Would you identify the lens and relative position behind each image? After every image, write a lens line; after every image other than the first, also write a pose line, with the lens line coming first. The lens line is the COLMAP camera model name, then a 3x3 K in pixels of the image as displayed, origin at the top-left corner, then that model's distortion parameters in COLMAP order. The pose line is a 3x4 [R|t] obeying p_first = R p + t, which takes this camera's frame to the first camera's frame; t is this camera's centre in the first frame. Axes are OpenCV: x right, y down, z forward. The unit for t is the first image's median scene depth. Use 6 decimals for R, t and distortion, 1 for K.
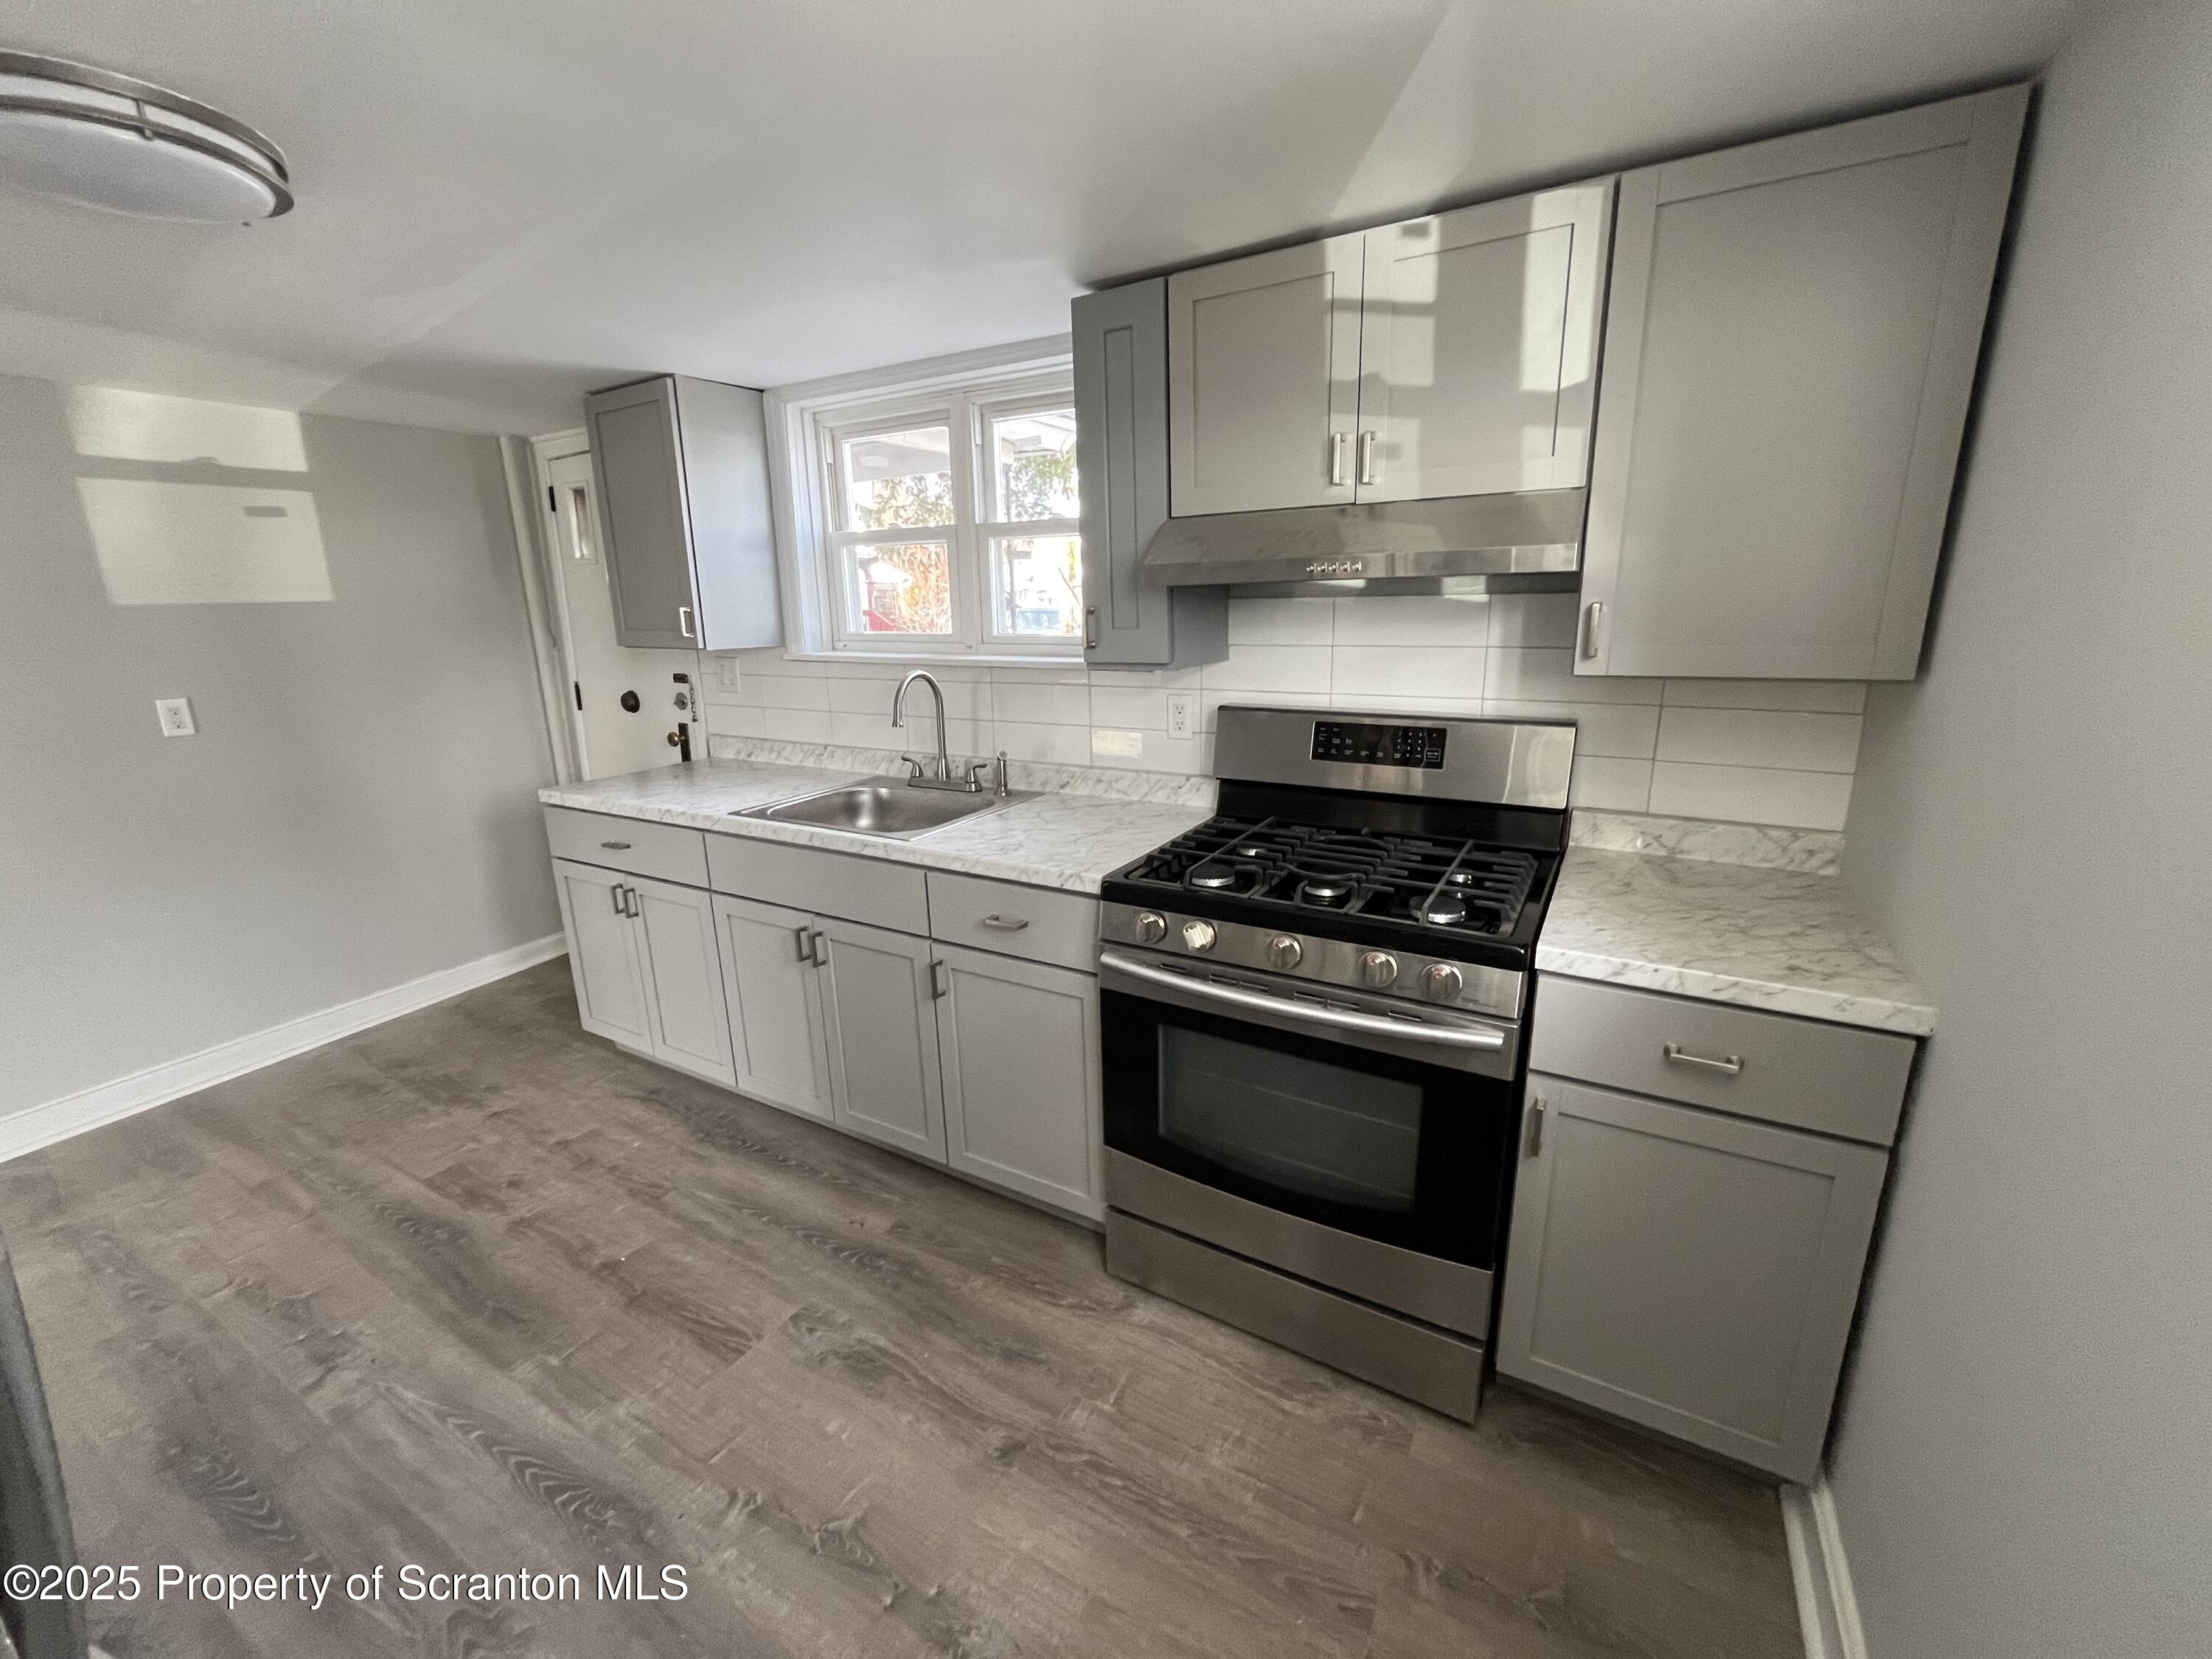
lens RADIAL K [[899.9, 0, 1104.5], [0, 899.9, 823.5], [0, 0, 1]] dist [-0.002334, 0.000300]
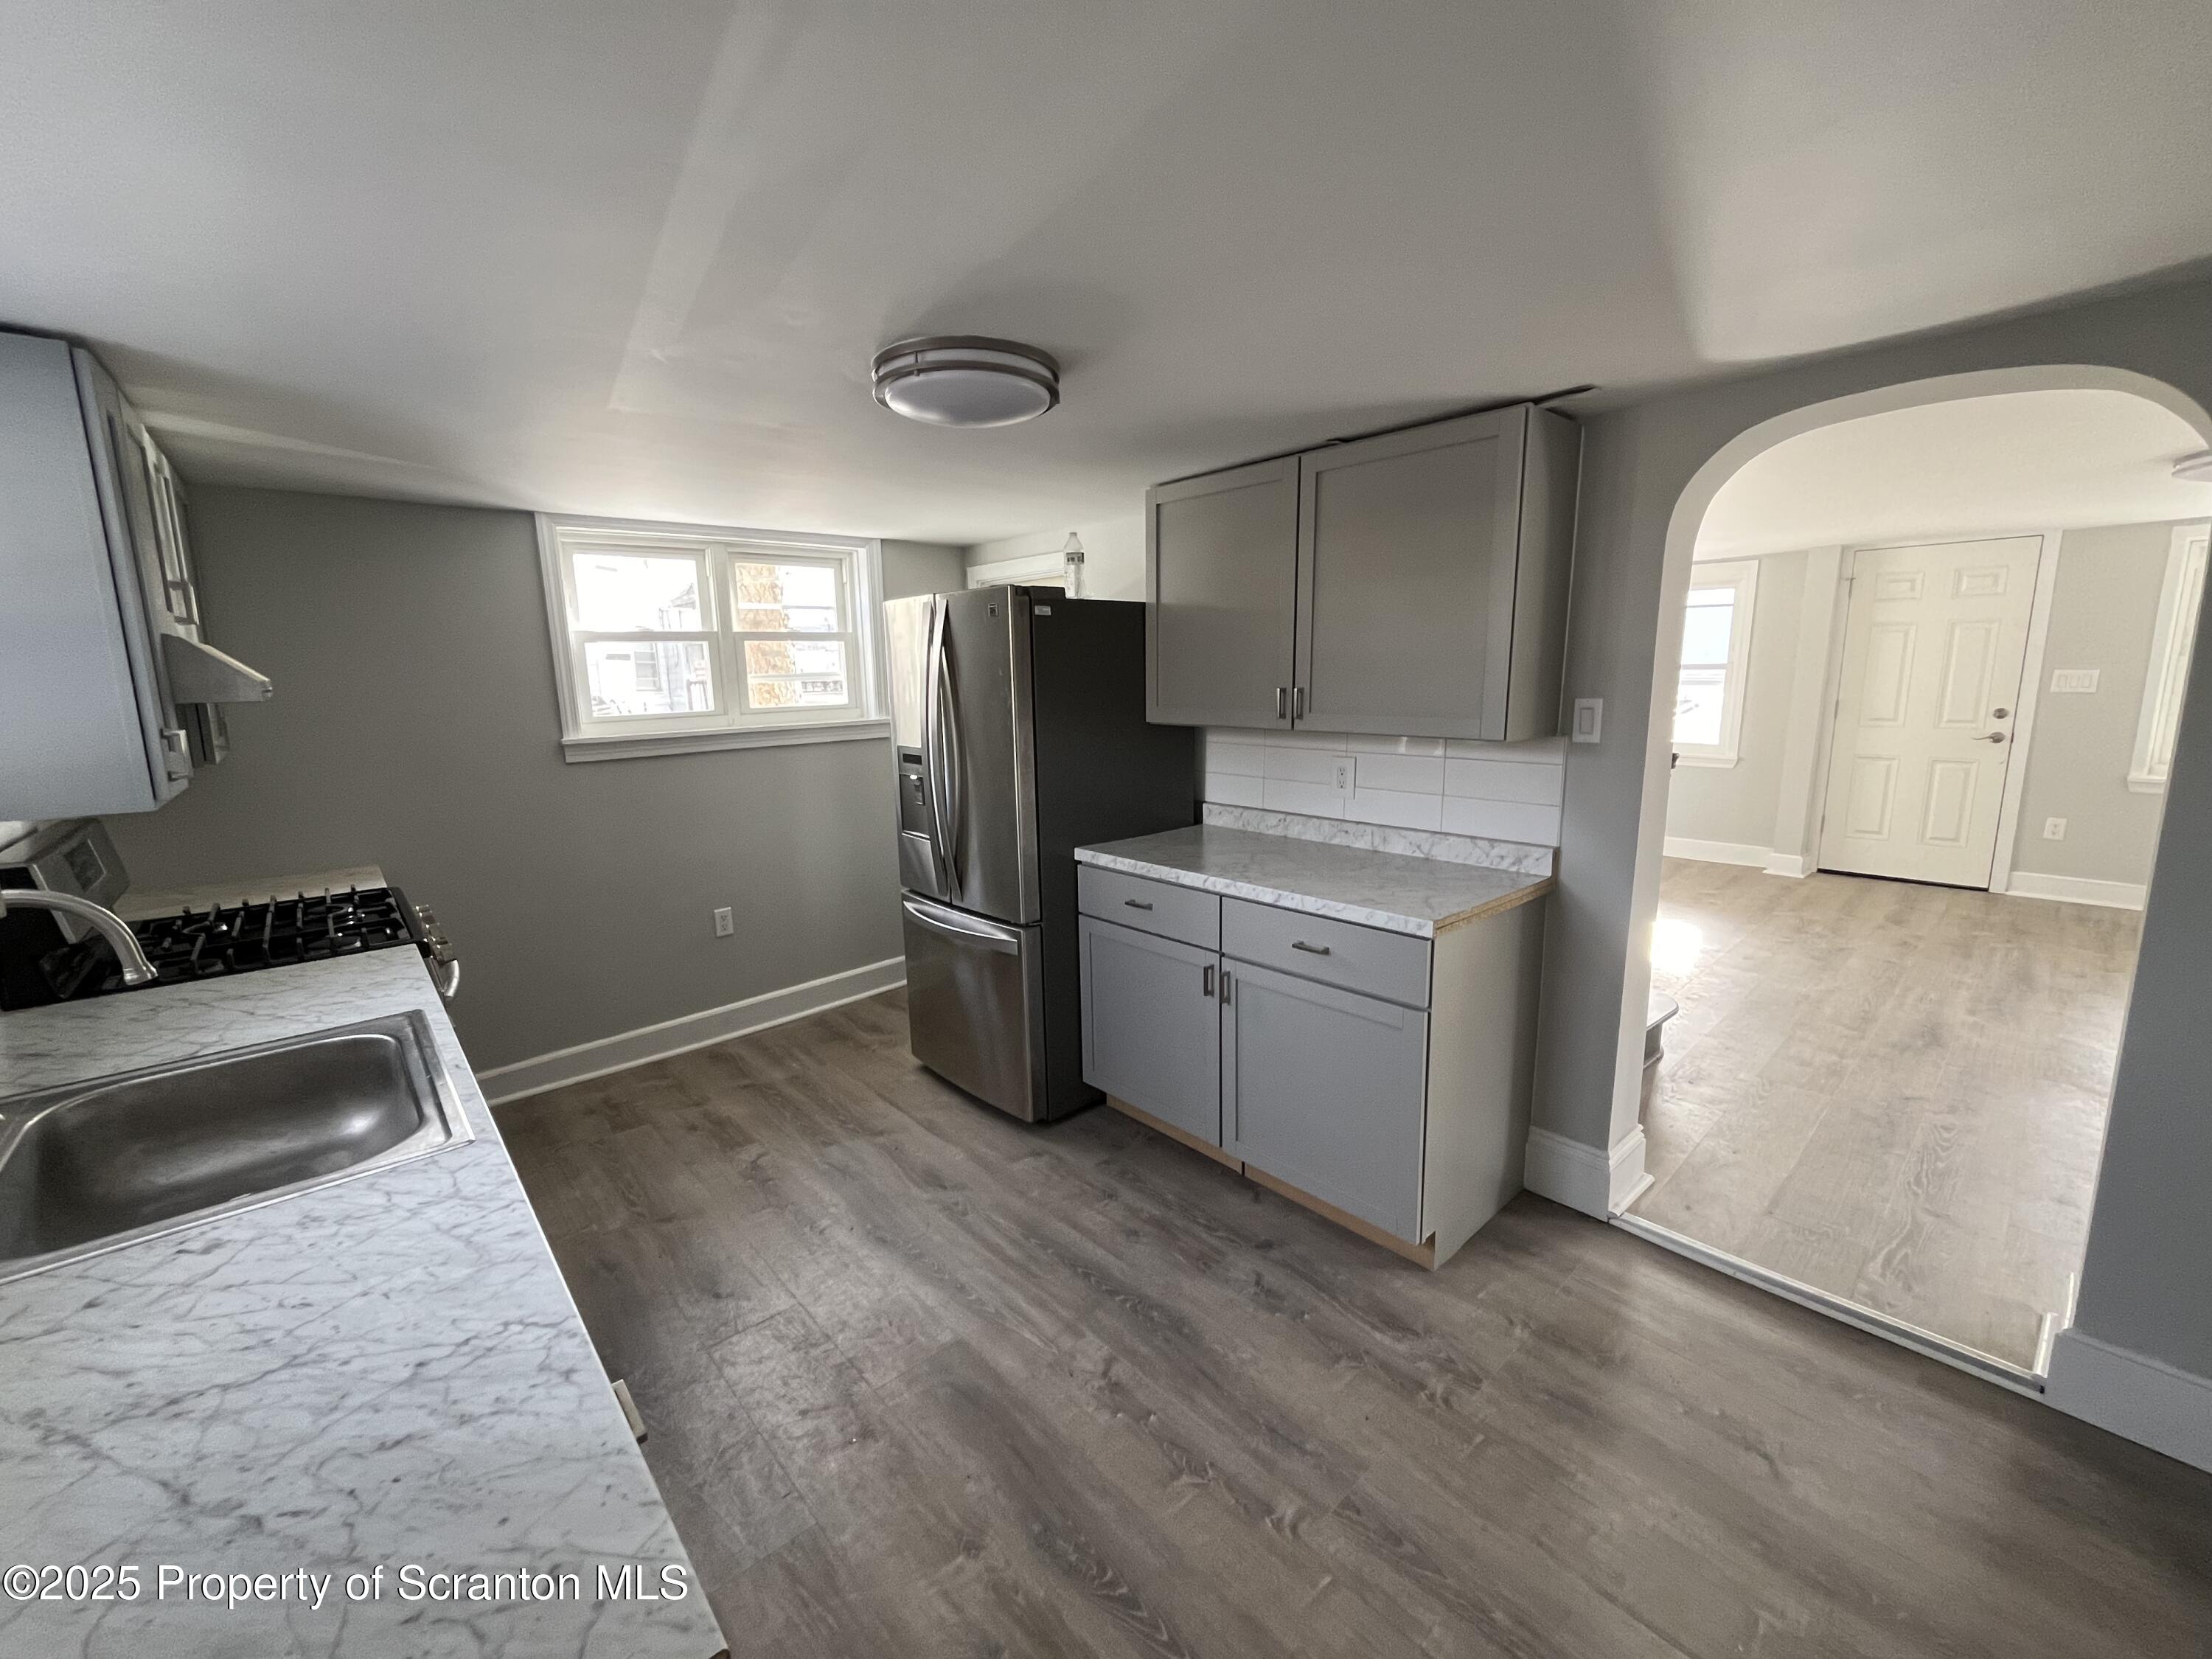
lens RADIAL K [[899.9, 0, 1104.5], [0, 899.9, 823.5], [0, 0, 1]] dist [-0.002334, 0.000300]
pose [[-0.949409, -0.014568, 0.313704, -1.175030], [0.112597, 0.916718, 0.383341, -0.414922], [-0.293163, 0.399269, -0.868700, 1.655612]]
